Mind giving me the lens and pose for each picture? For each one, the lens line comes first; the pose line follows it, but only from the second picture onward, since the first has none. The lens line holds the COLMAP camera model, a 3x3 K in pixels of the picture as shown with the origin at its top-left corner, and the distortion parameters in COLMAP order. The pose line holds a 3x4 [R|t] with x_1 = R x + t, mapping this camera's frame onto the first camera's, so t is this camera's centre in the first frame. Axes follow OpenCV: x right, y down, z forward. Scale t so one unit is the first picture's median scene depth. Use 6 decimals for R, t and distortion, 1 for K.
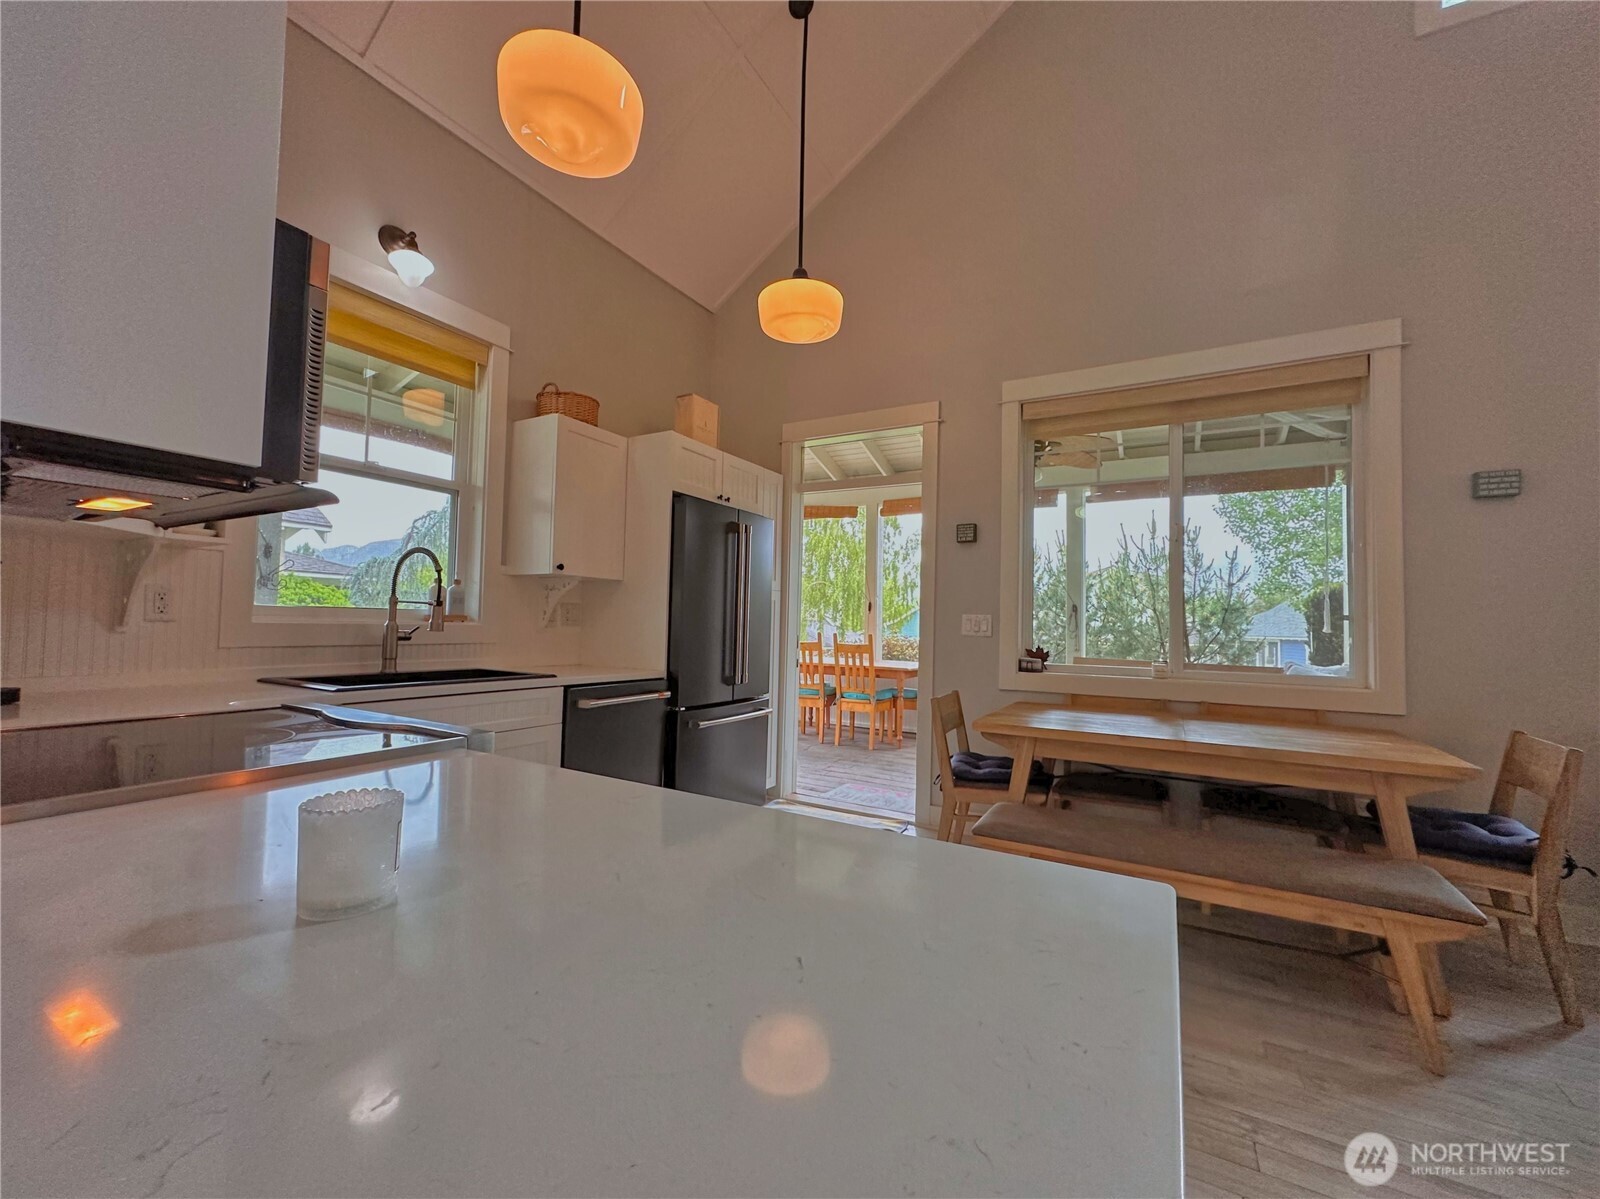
lens RADIAL K [[650.1, 0, 796.0], [0, 650.1, 588.9], [0, 0, 1]] dist [-0.004694, 0.001890]
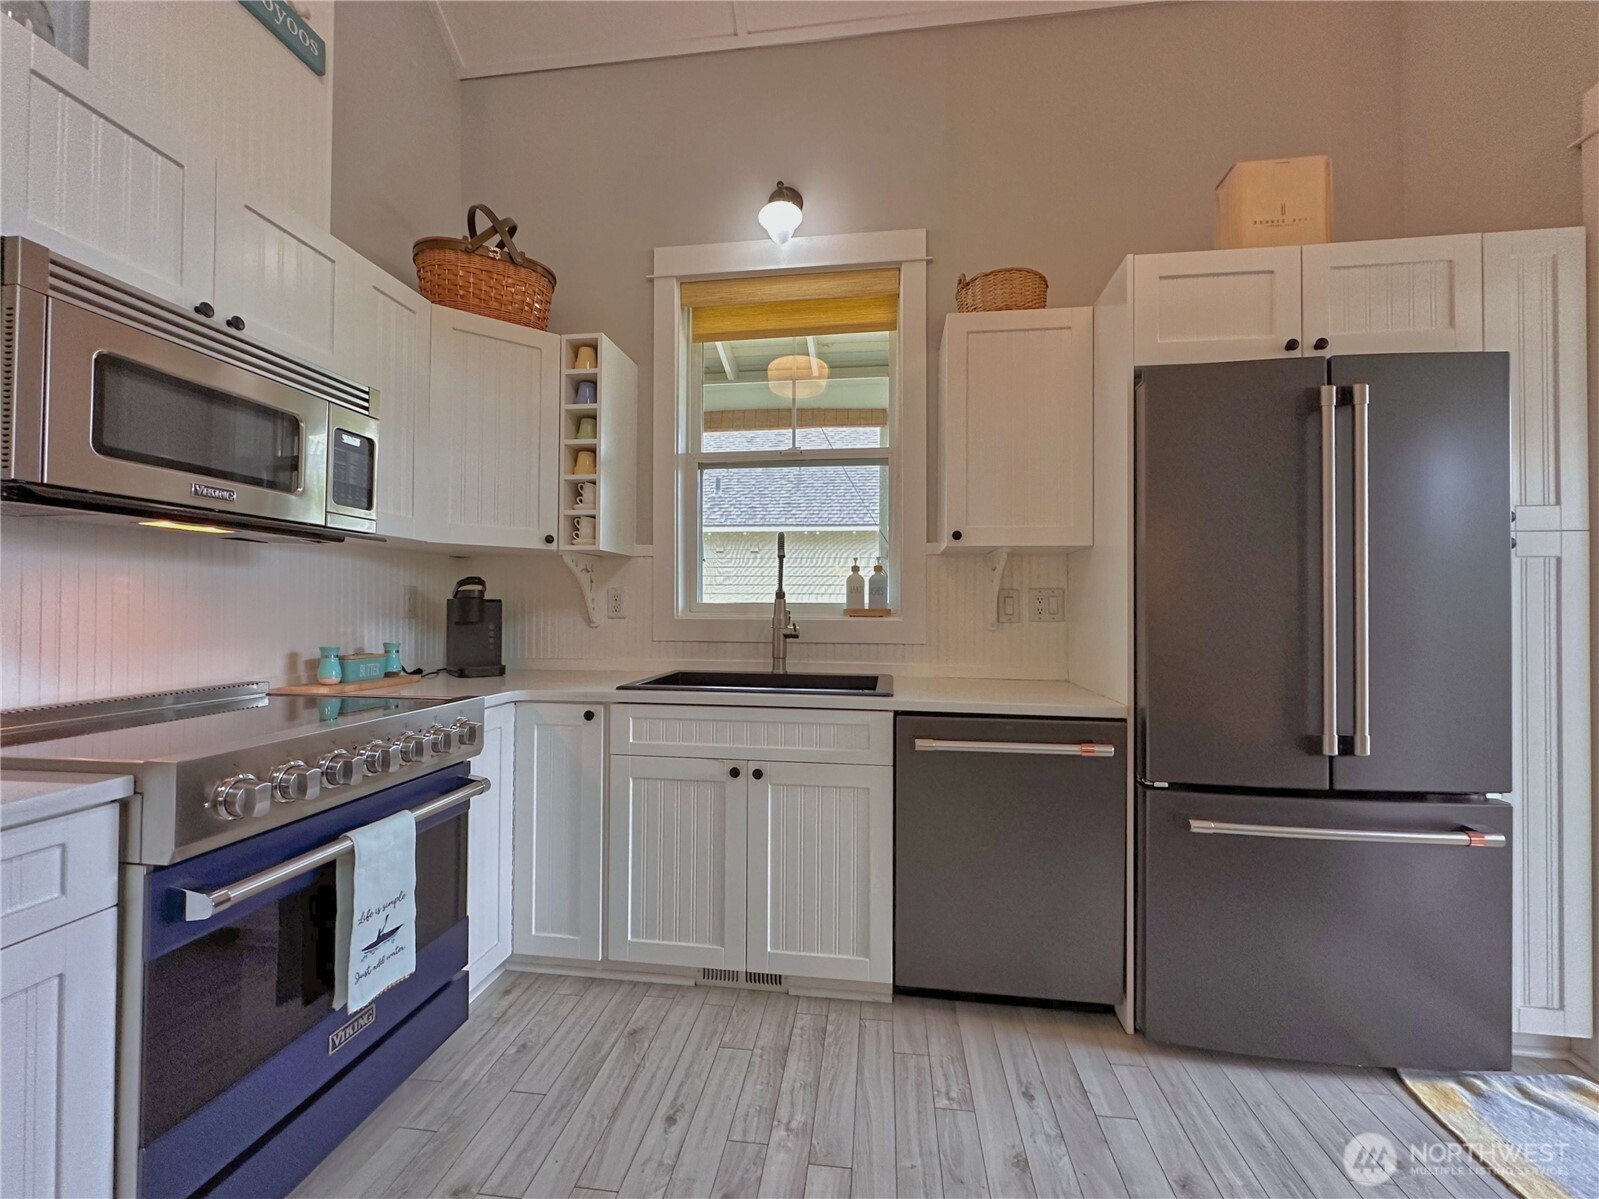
lens RADIAL K [[649.7, 0, 820.1], [0, 649.7, 600.9], [0, 0, 1]] dist [-0.004694, 0.001890]
pose [[0.387144, -0.030017, -0.921530, 0.196787], [0.051660, 0.998606, -0.010824, 0.032954], [0.920571, -0.043416, 0.388155, 0.572117]]
